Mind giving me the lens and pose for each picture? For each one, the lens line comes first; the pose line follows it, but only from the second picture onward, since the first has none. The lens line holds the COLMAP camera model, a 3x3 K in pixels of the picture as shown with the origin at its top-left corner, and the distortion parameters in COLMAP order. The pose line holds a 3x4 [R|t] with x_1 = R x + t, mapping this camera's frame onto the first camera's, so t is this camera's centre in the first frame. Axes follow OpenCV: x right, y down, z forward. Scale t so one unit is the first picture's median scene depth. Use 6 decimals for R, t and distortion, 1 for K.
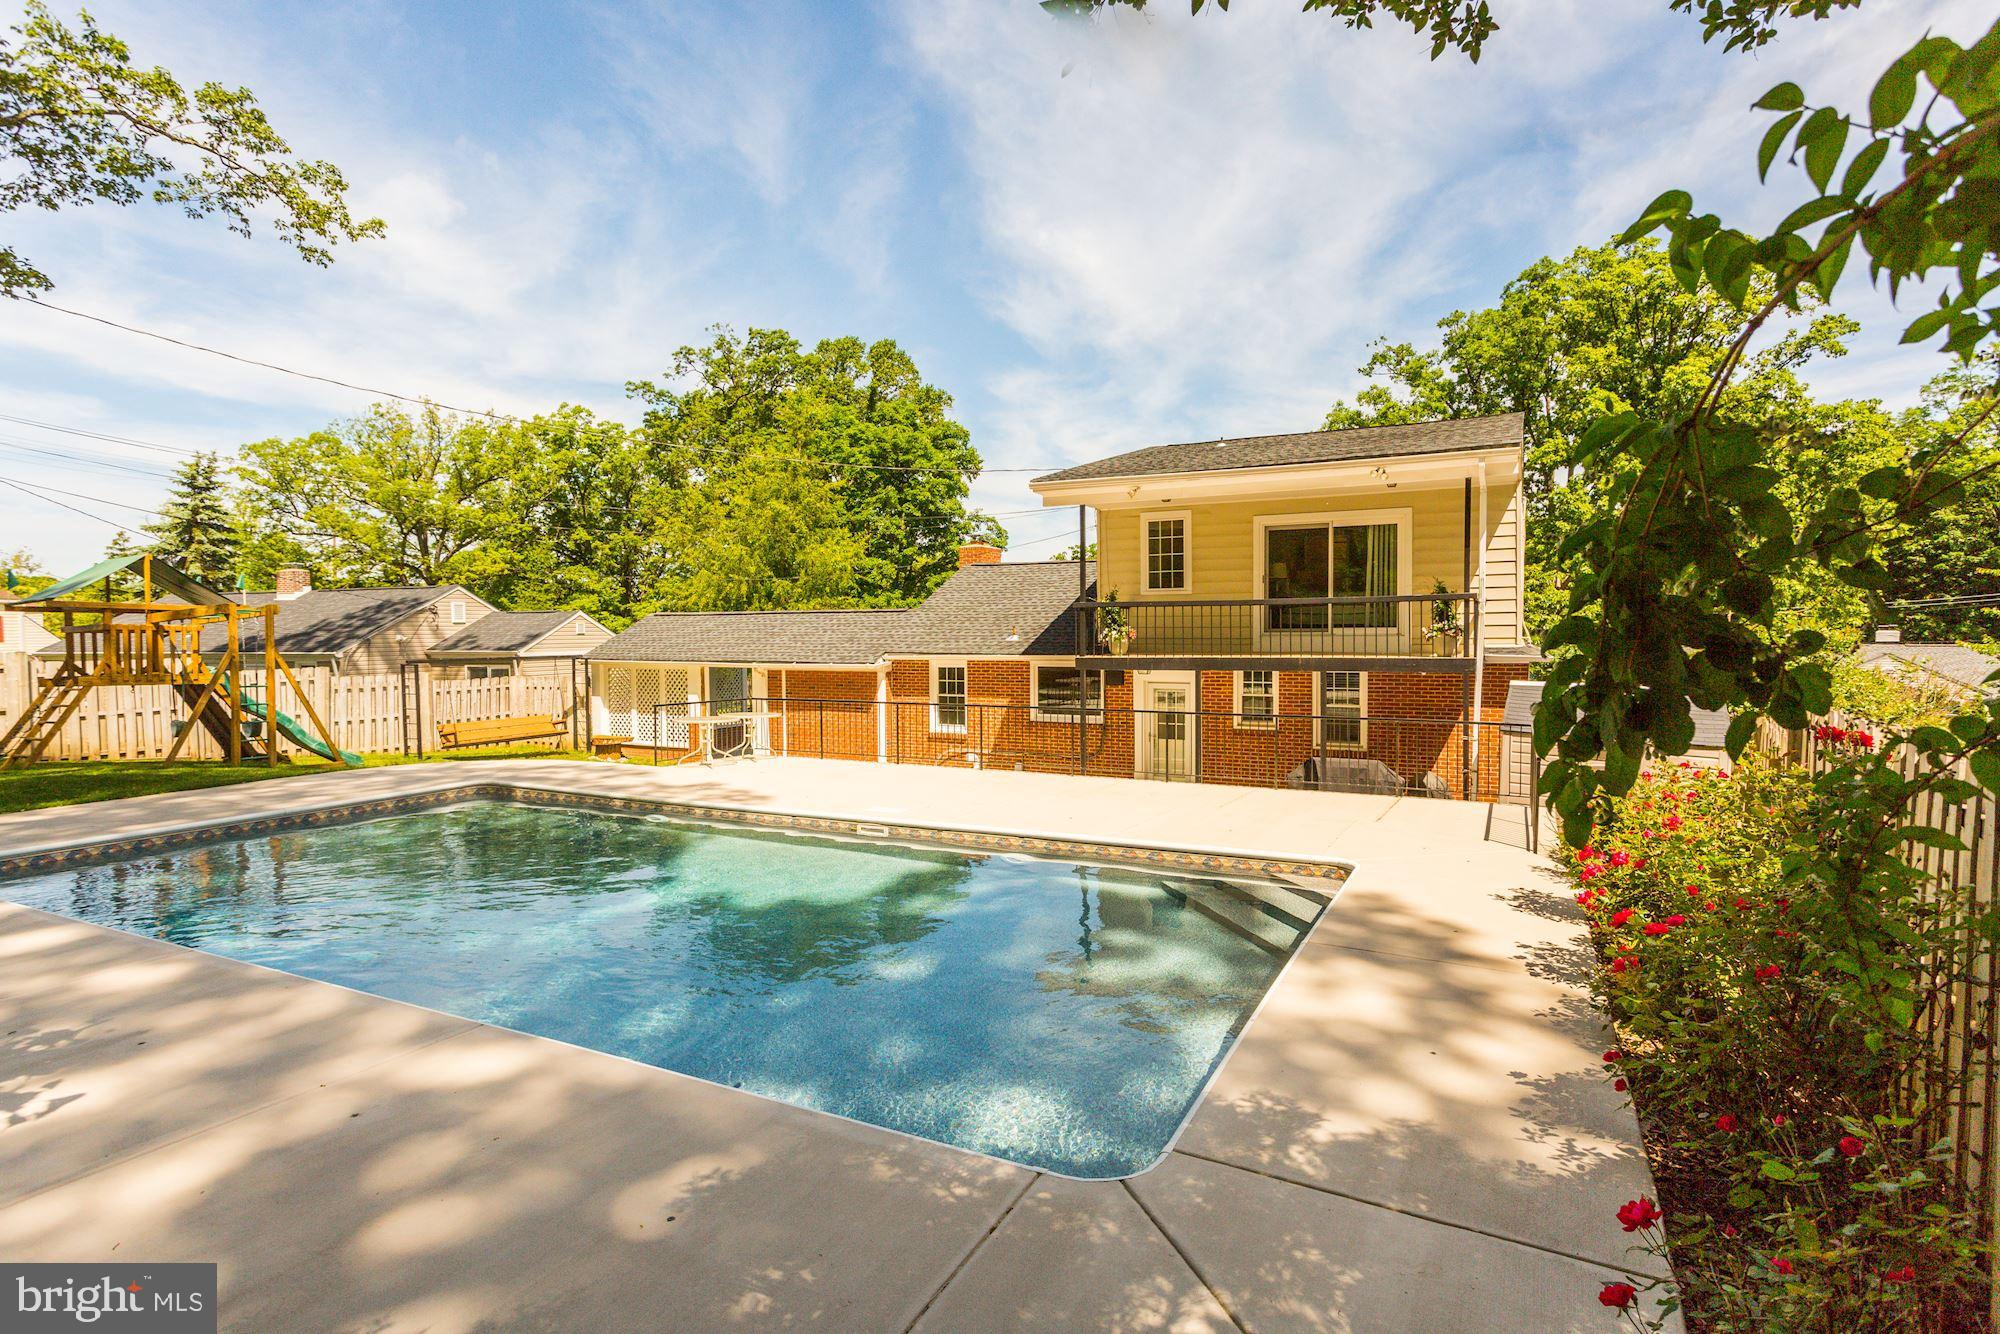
lens RADIAL K [[1000.9, 0, 1028.3], [0, 1000.9, 654.8], [0, 0, 1]] dist [-0.010741, 0.007215]
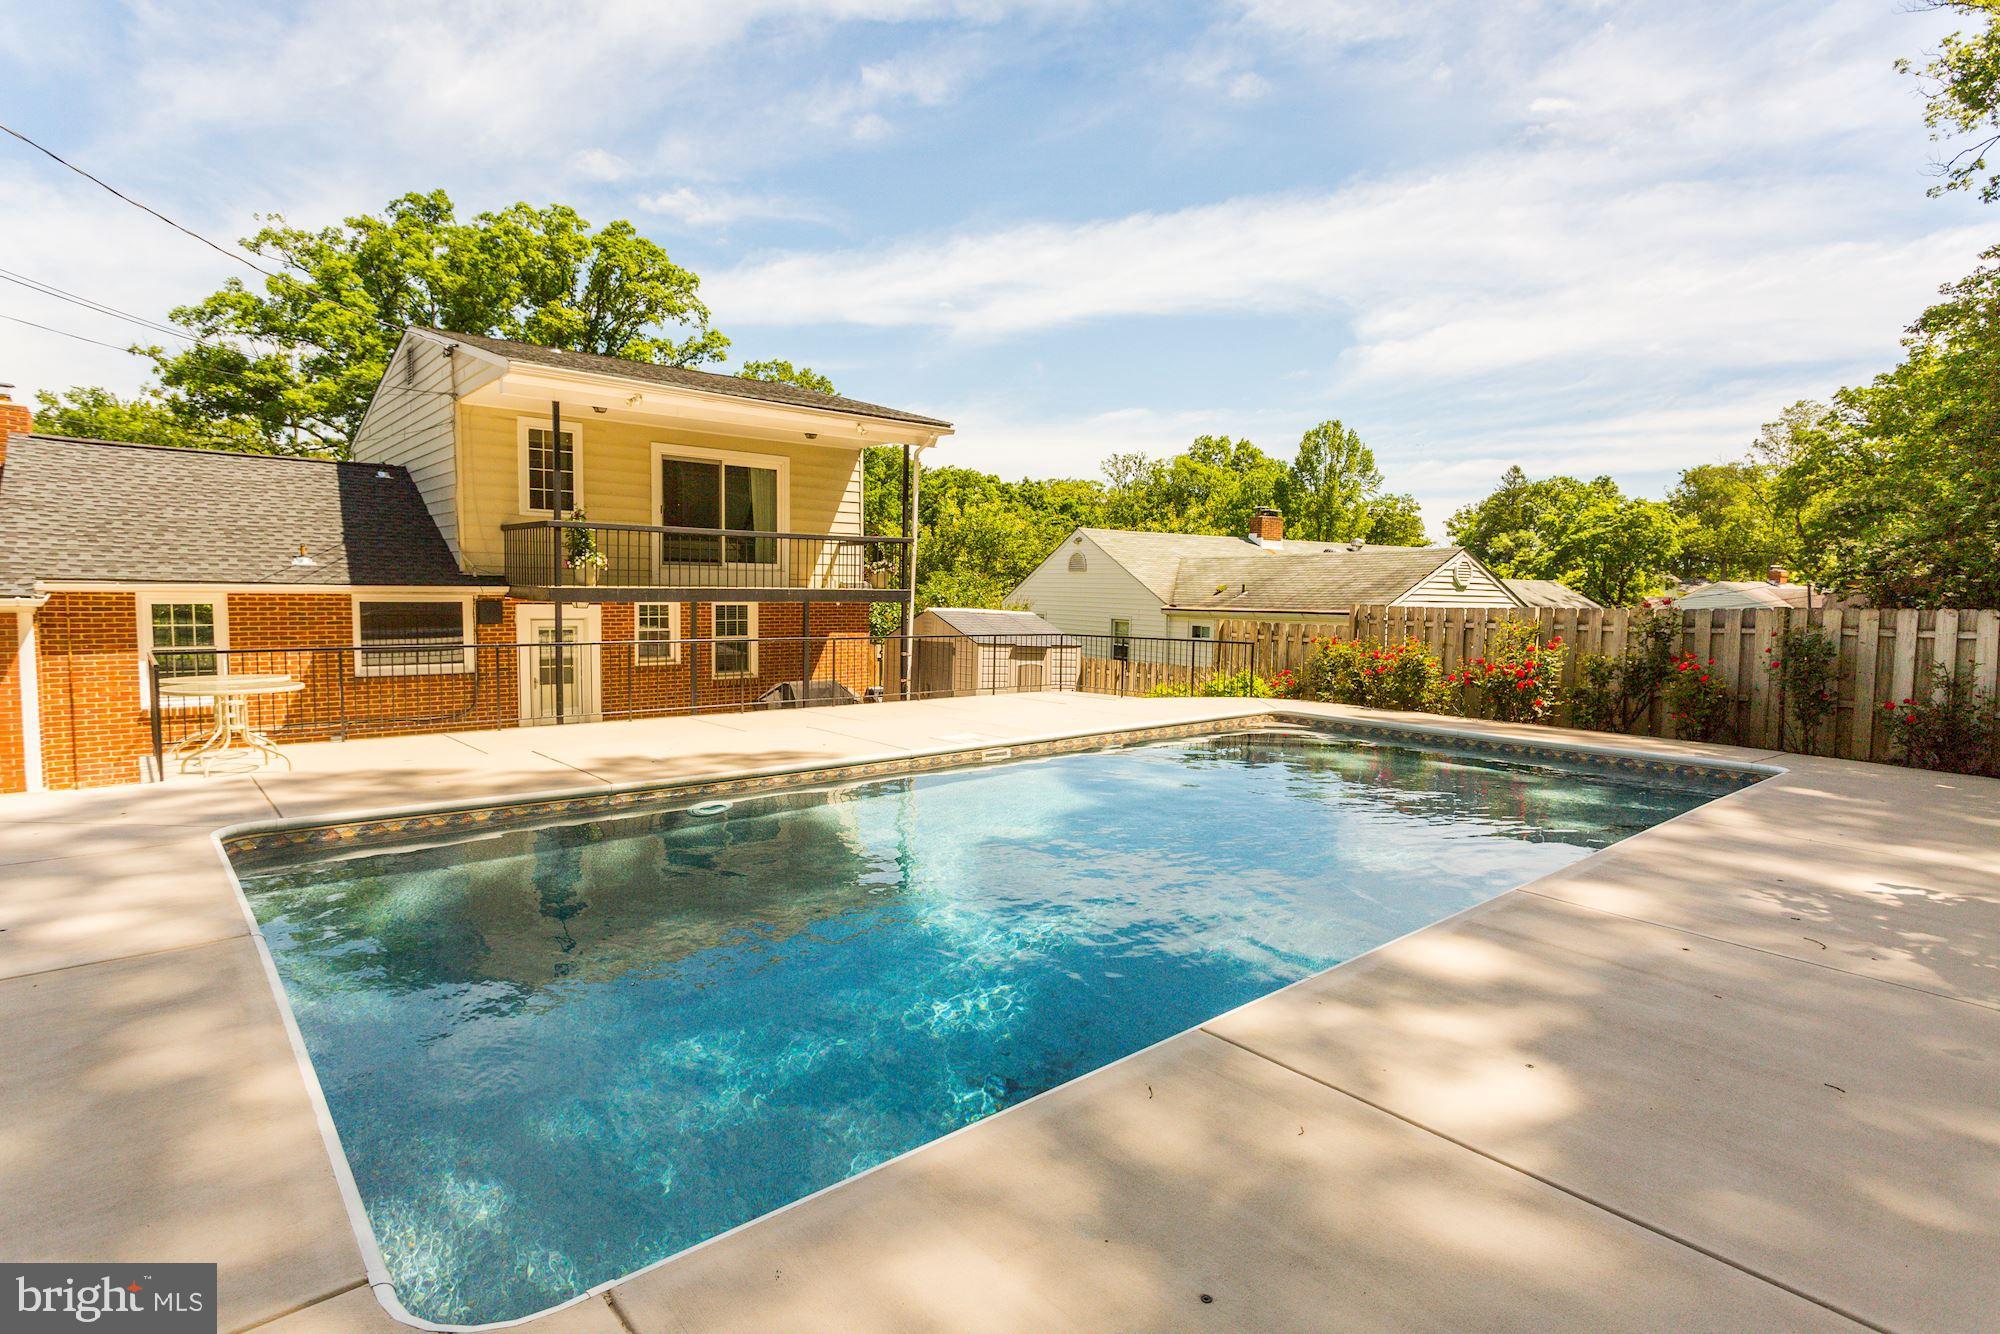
lens RADIAL K [[1000.9, 0, 1009.1], [0, 1000.9, 671.5], [0, 0, 1]] dist [-0.010741, 0.007215]
pose [[0.385097, -0.067712, 0.920389, -0.477952], [-0.000791, 0.997280, 0.073700, 0.008365], [-0.922876, -0.029110, 0.383996, 0.278655]]
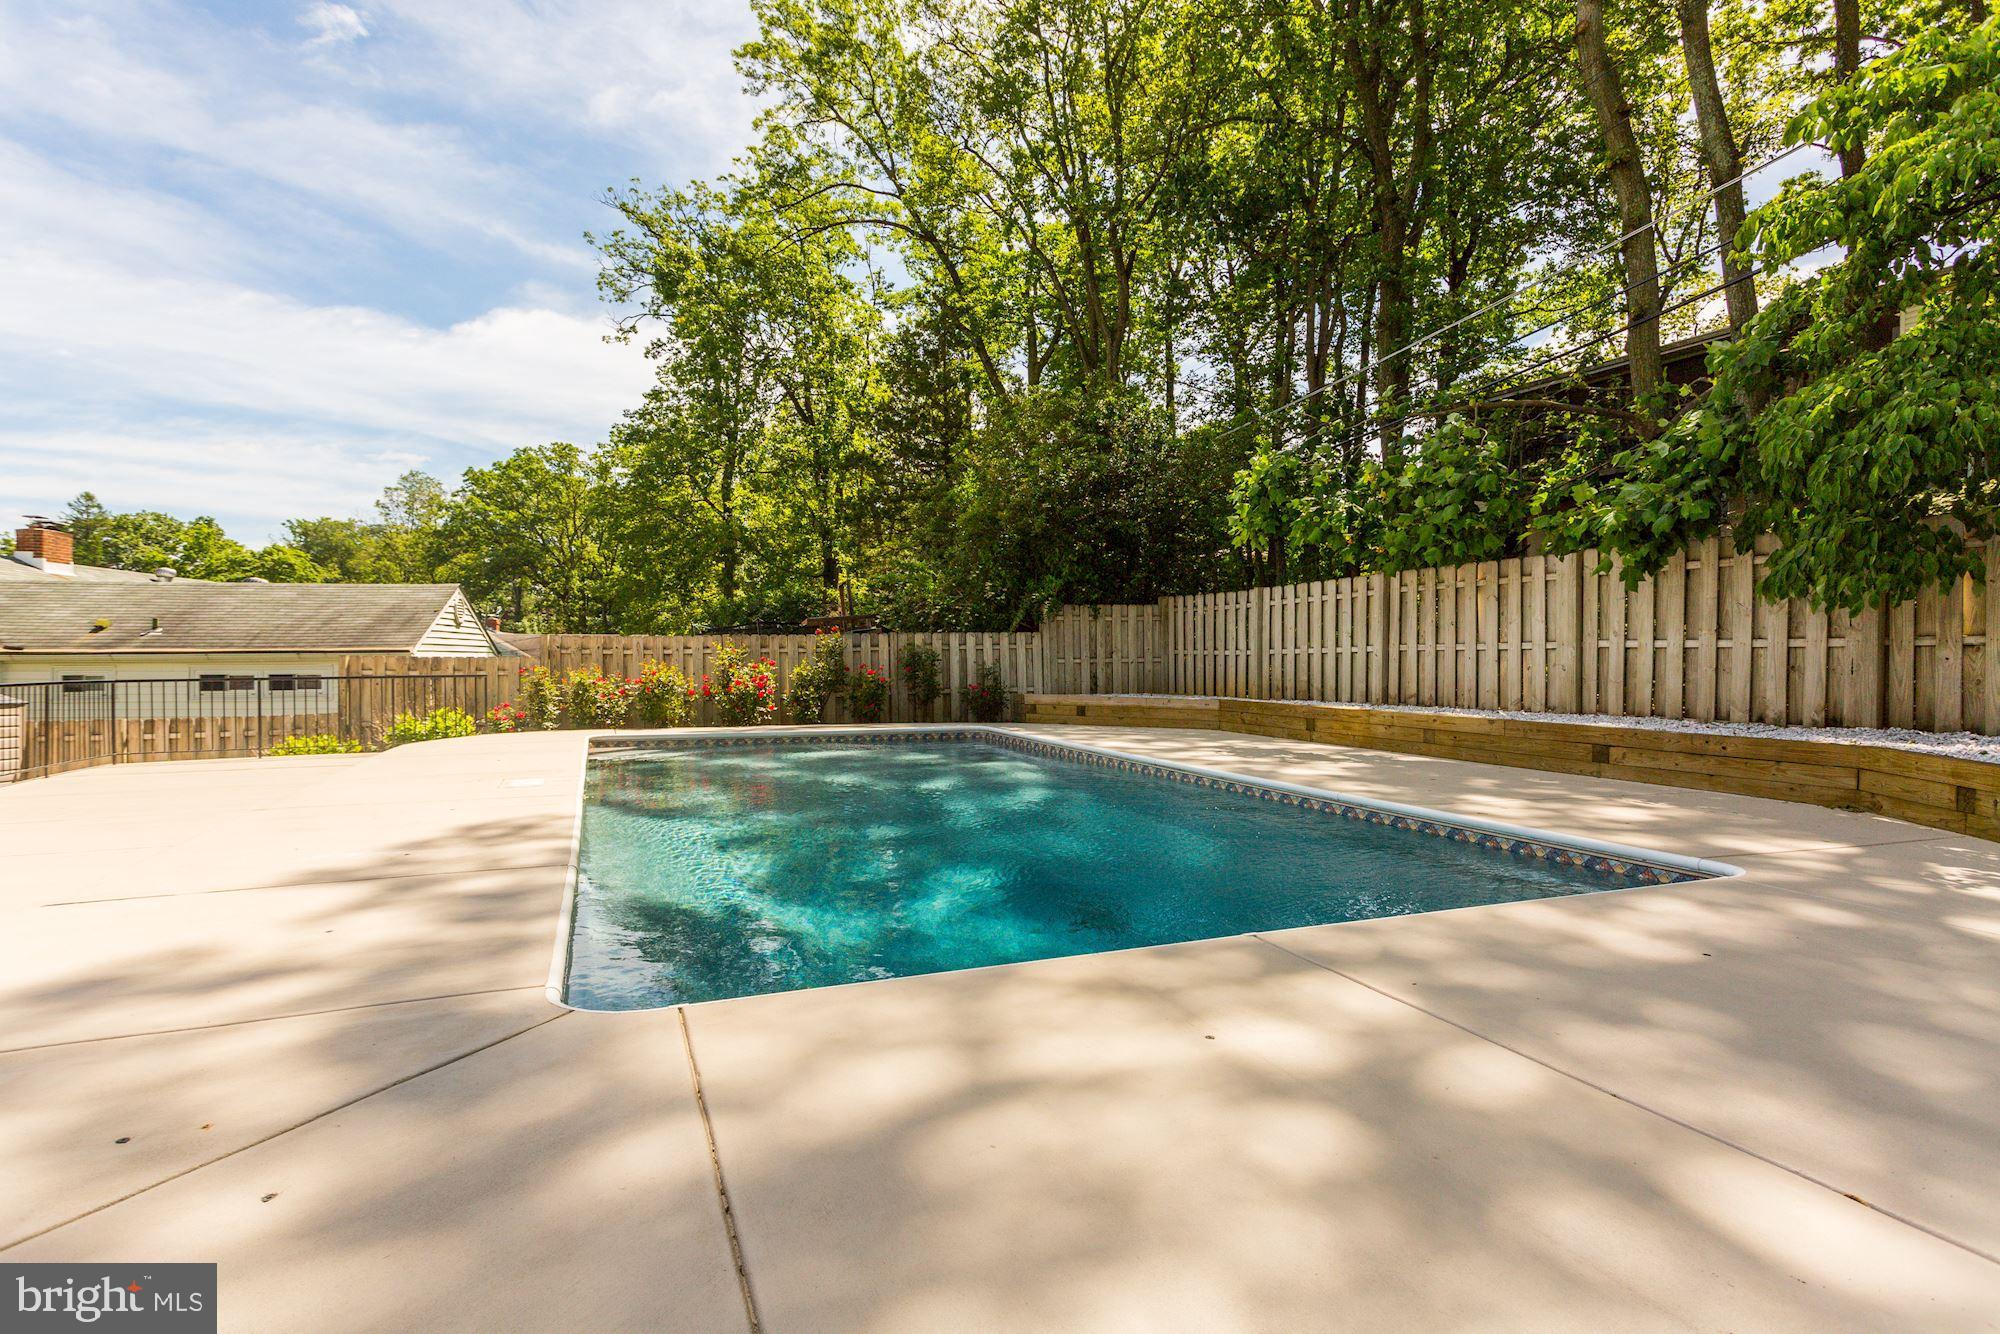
lens RADIAL K [[1000.9, 0, 1007.7], [0, 1000.9, 660.4], [0, 0, 1]] dist [-0.010741, 0.007215]
pose [[-0.746054, -0.004016, 0.665873, -0.449964], [0.009841, 0.999806, 0.017057, 0.022162], [-0.665812, 0.019278, -0.745870, 0.628078]]
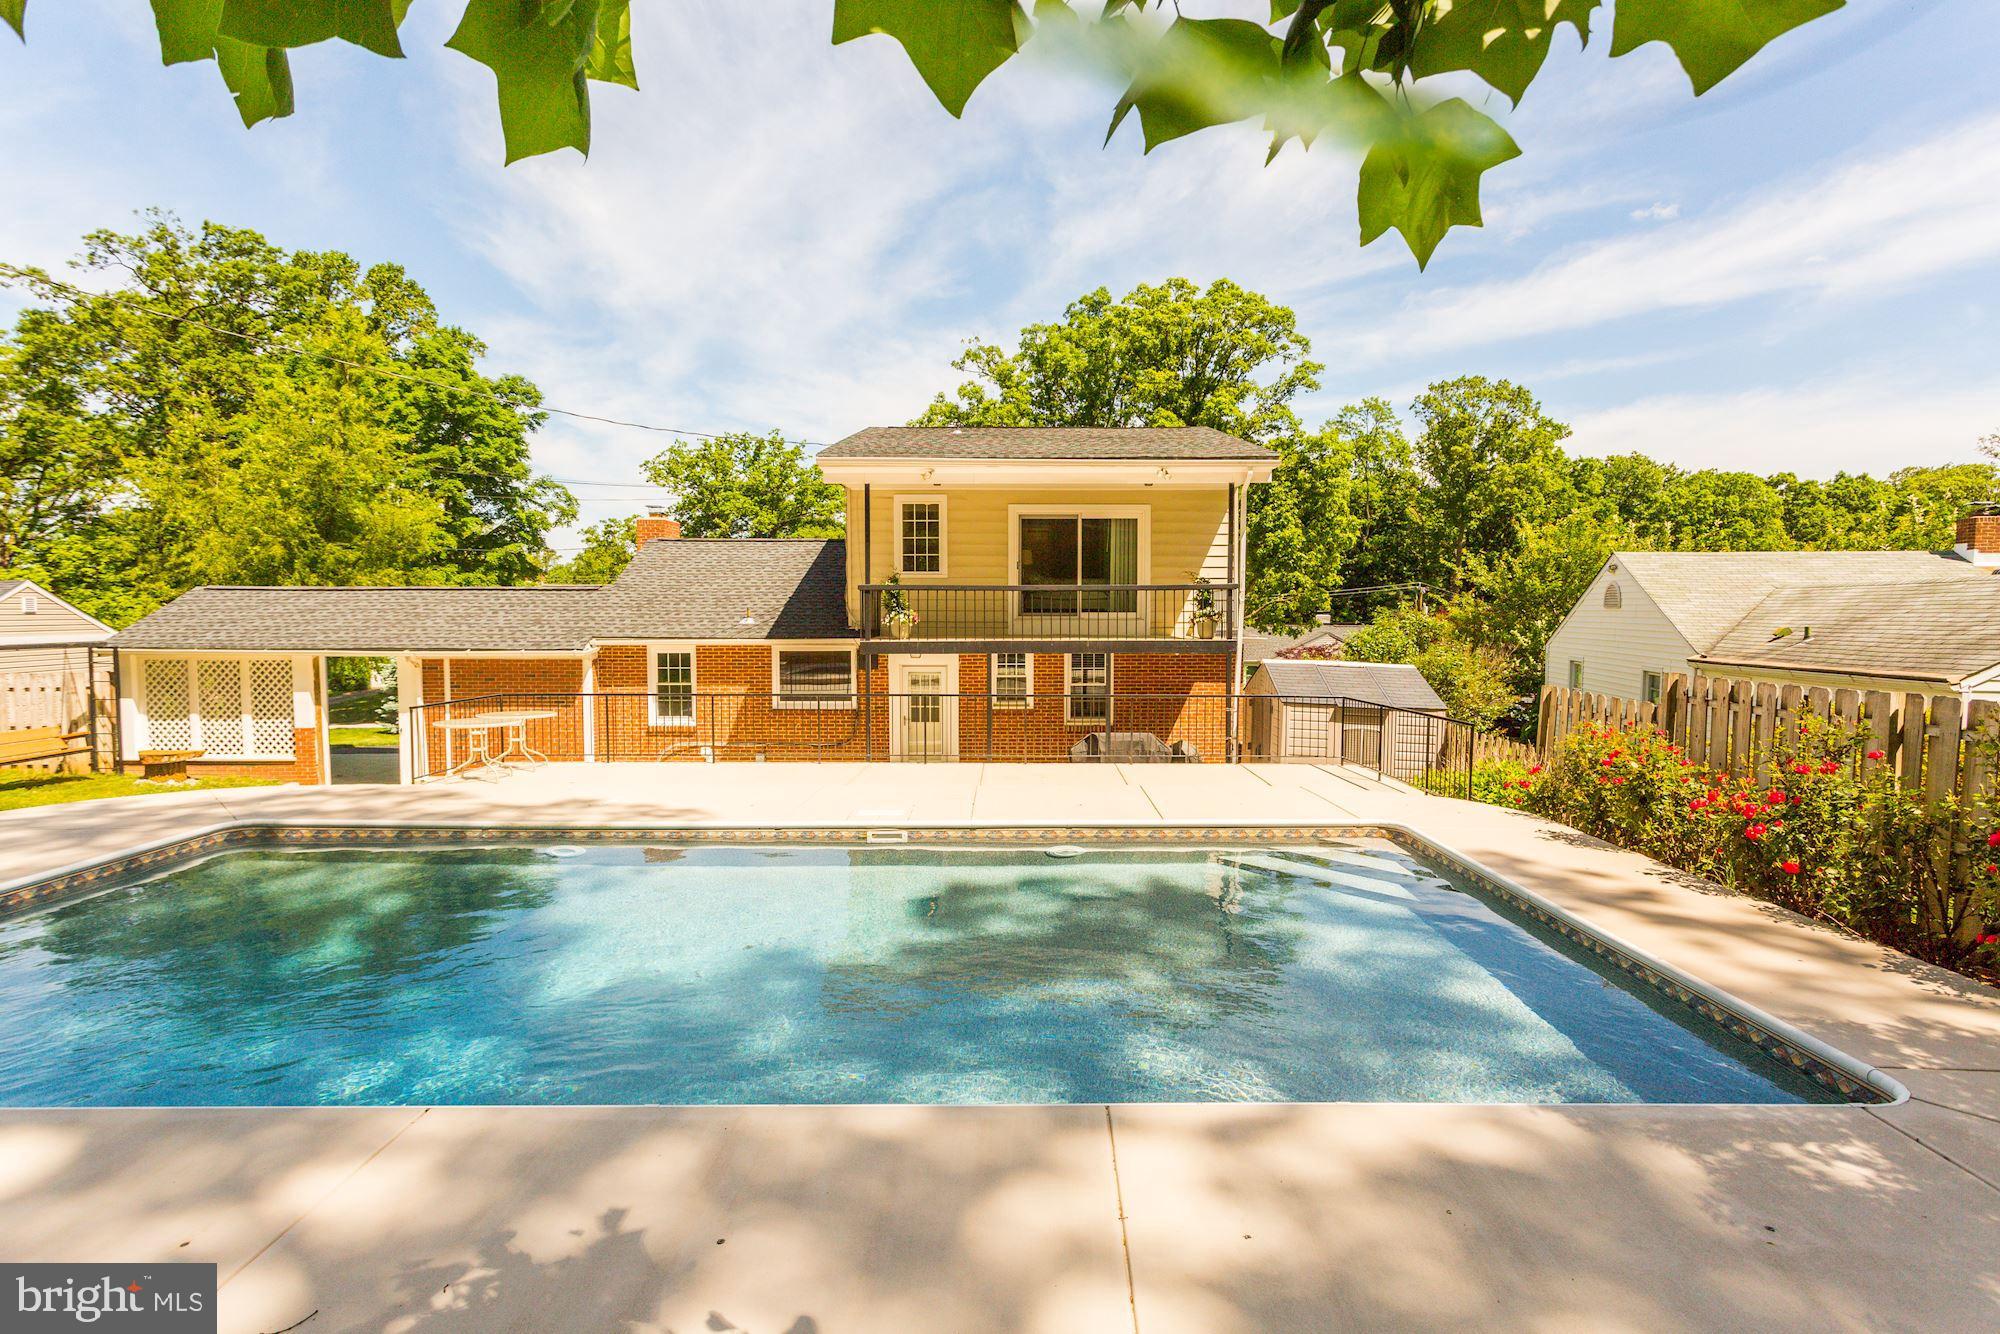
lens RADIAL K [[1000.9, 0, 1006.6], [0, 1000.9, 632.9], [0, 0, 1]] dist [-0.010741, 0.007215]
pose [[0.895309, -0.004912, 0.445419, -0.217631], [0.004656, 0.999988, 0.001670, -0.005976], [-0.445422, 0.000579, 0.895321, 0.057611]]
